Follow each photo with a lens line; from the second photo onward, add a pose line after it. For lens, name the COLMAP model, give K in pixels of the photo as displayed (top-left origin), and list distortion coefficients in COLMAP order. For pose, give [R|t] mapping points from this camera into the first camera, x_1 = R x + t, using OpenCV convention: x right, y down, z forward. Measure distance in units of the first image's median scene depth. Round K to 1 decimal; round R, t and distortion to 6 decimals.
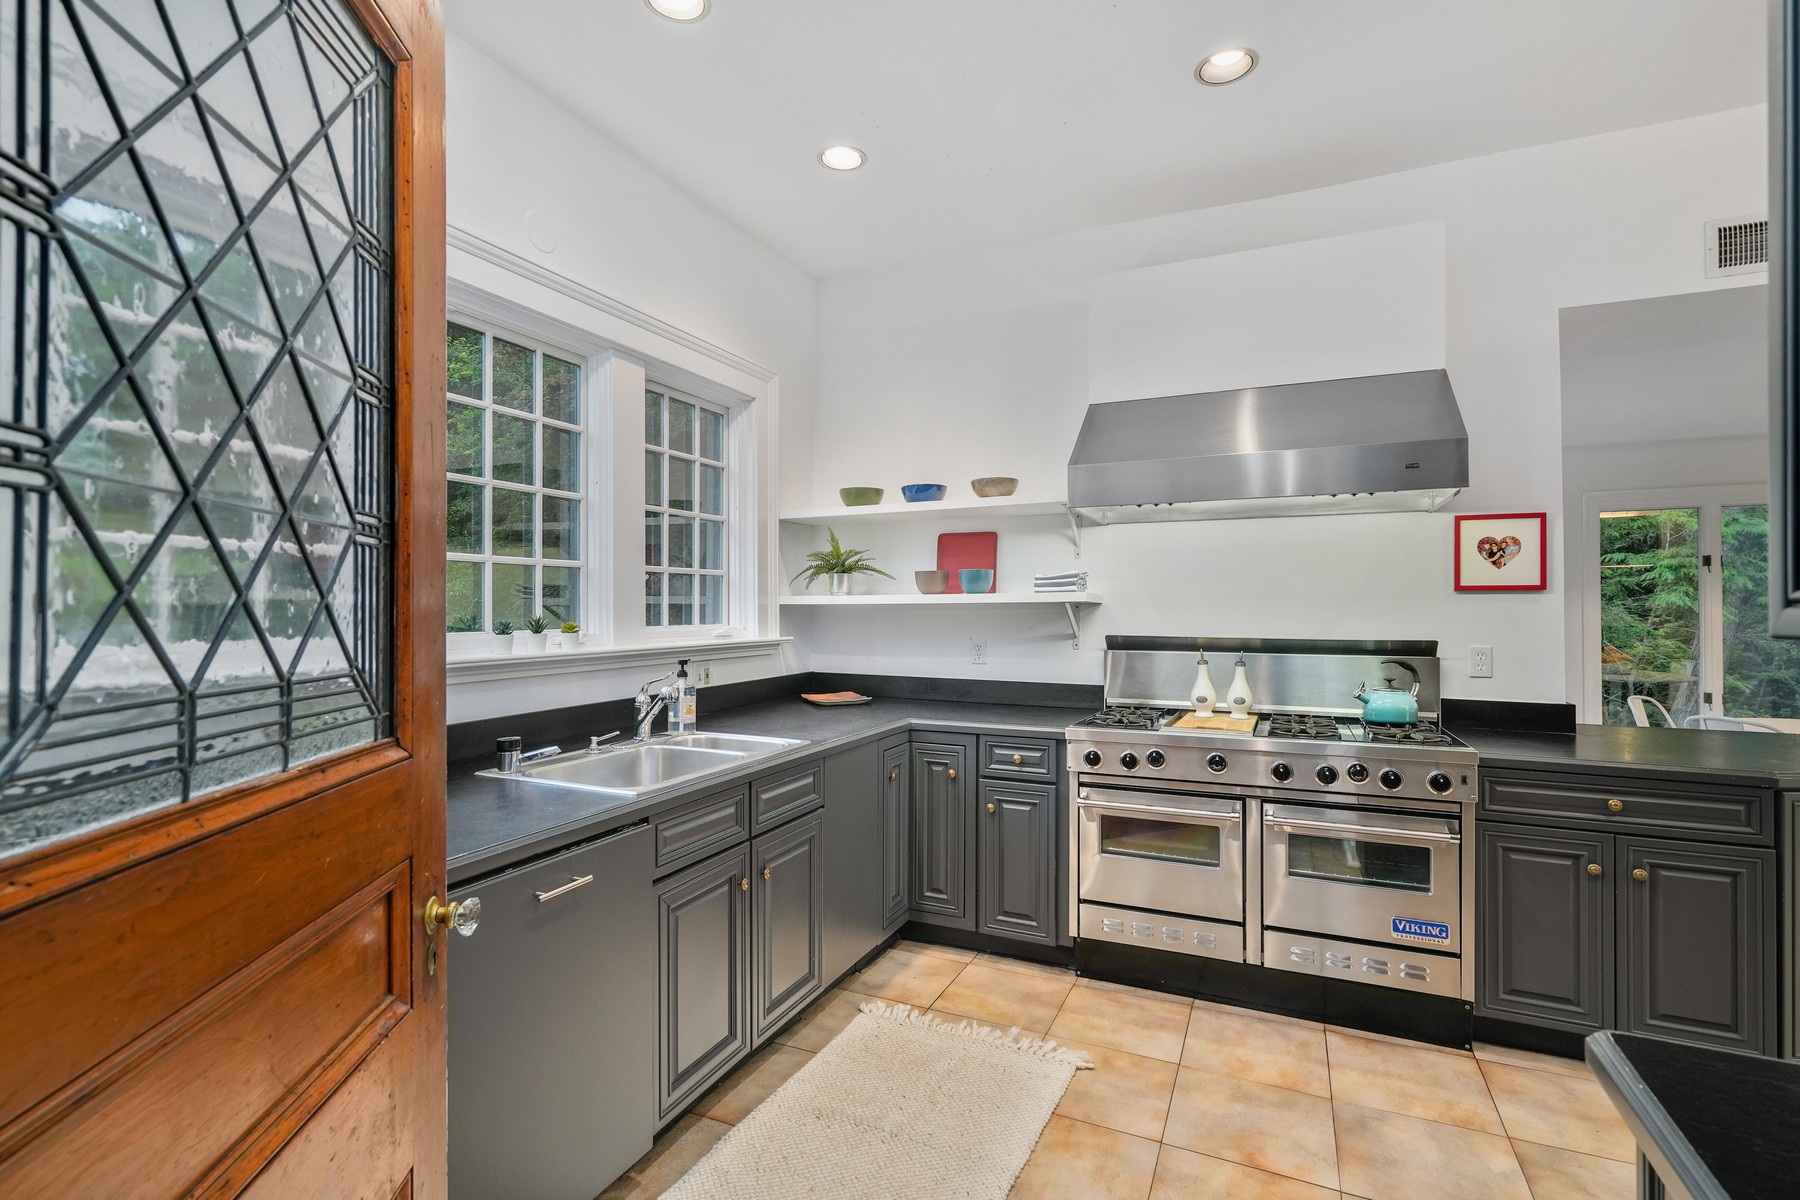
lens RADIAL K [[825.0, 0, 903.5], [0, 825.0, 602.9], [0, 0, 1]] dist [0.000118, 0.000814]
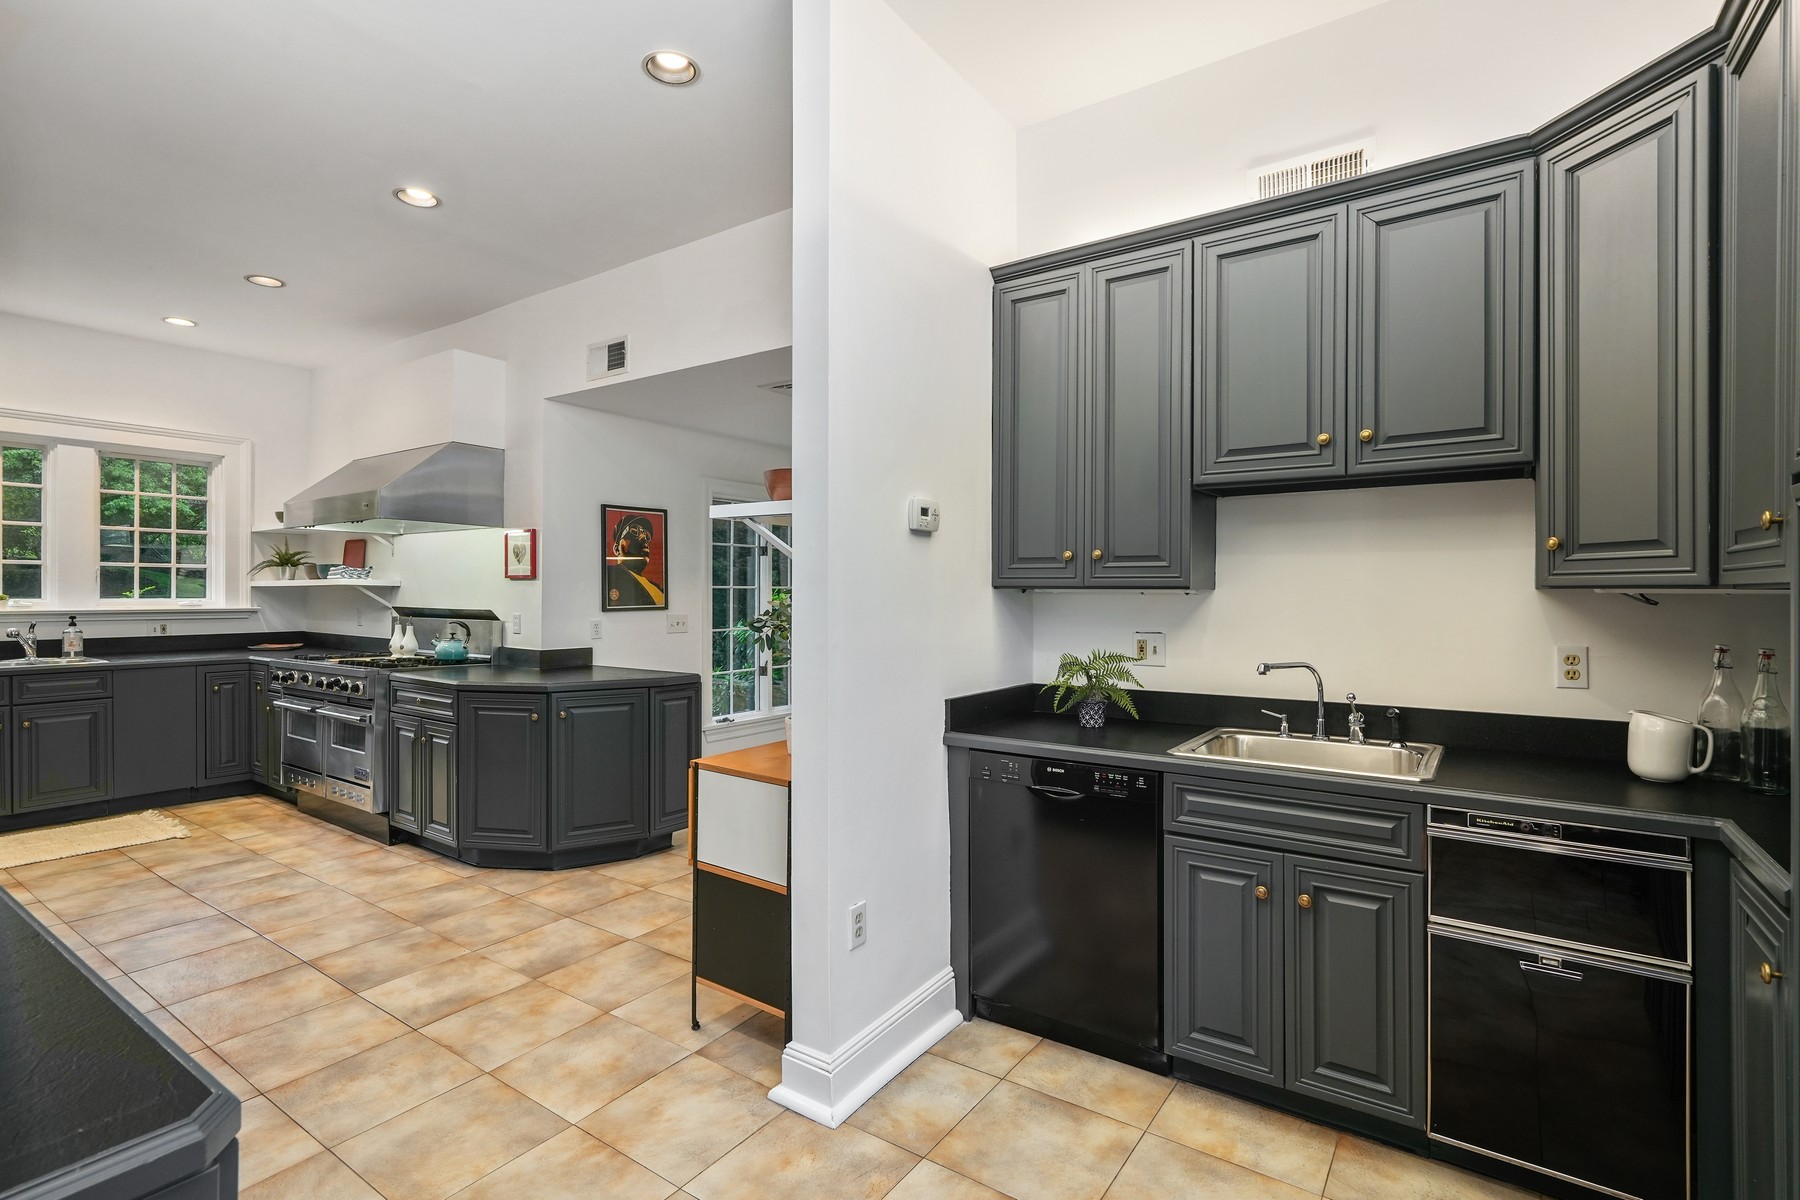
lens RADIAL K [[825.0, 0, 894.2], [0, 825.0, 592.4], [0, 0, 1]] dist [0.000118, 0.000814]
pose [[0.985323, 0.005913, -0.170597, 1.679996], [-0.004822, 0.999965, 0.006813, -0.003545], [0.170631, -0.005891, 0.985317, -0.432951]]
